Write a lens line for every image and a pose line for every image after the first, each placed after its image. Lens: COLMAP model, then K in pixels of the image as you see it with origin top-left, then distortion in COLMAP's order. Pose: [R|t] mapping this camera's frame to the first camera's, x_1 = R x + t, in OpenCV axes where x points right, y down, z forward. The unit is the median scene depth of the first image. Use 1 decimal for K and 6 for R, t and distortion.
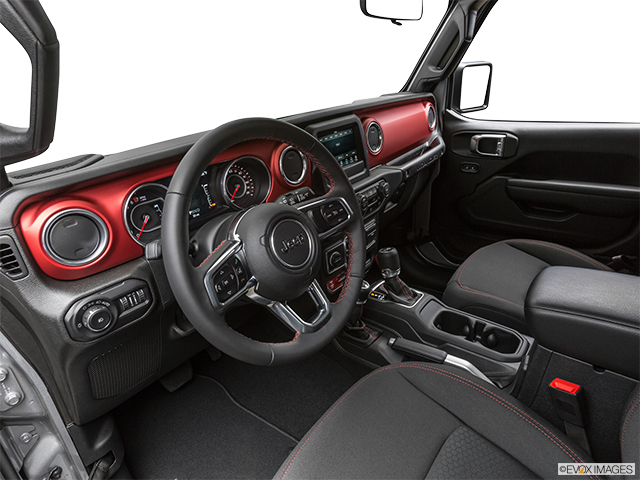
lens RADIAL K [[379.7, 0, 320.0], [0, 379.7, 240.0], [0, 0, 1]] dist [-0.027247, 0.000515]
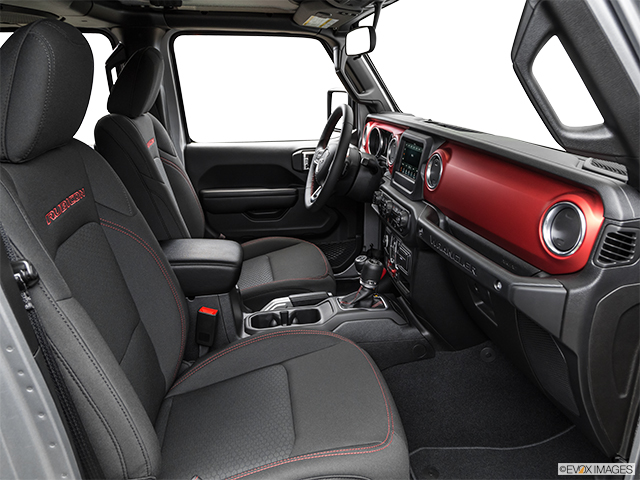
lens RADIAL K [[462.4, 0, 320.0], [0, 462.4, 240.0], [0, 0, 1]] dist [-0.008240, -0.000566]
pose [[-0.672169, 0.311794, -0.671545, 1.535977], [-0.254621, 0.754341, 0.605093, -1.034268], [0.695238, 0.577714, -0.427656, 1.951215]]
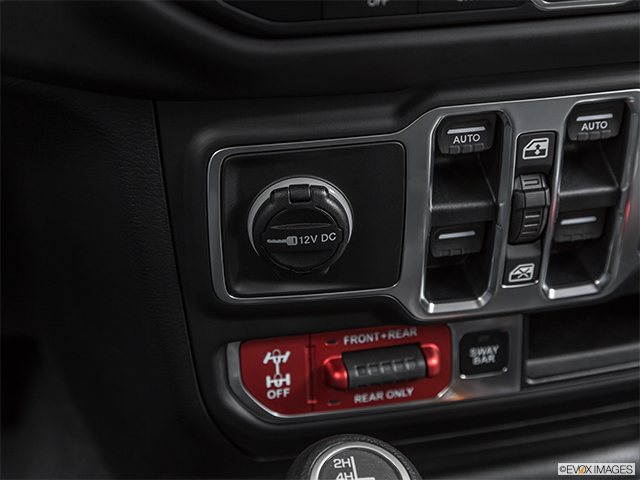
lens RADIAL K [[1160.1, 0, 320.0], [0, 1160.1, 240.0], [0, 0, 1]] dist [-0.013594, -0.026333]
pose [[0.790558, 0.402429, -0.461594, 0.318778], [-0.323099, 0.914411, 0.243844, -0.064223], [0.520217, -0.043632, 0.852919, 0.852504]]
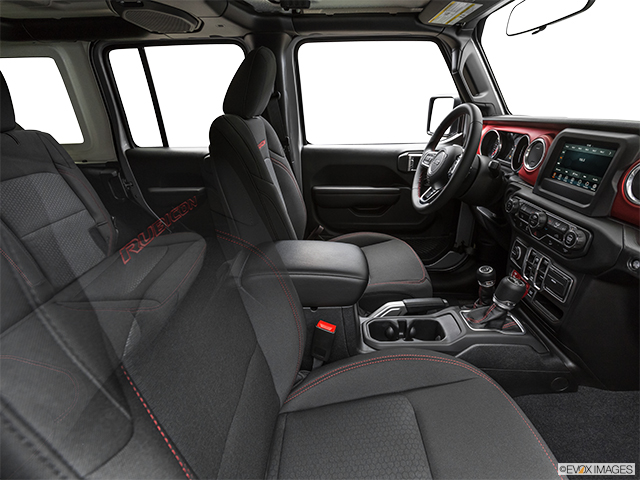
lens RADIAL K [[314.0, 0, 317.6], [0, 314.0, 237.3], [0, 0, 1]] dist [-0.002327, -0.000099]
pose [[-0.799721, 0.309706, -0.514324, 1.271165], [-0.175980, 0.698124, 0.694013, -0.678072], [0.574002, 0.645527, -0.503802, 1.448141]]
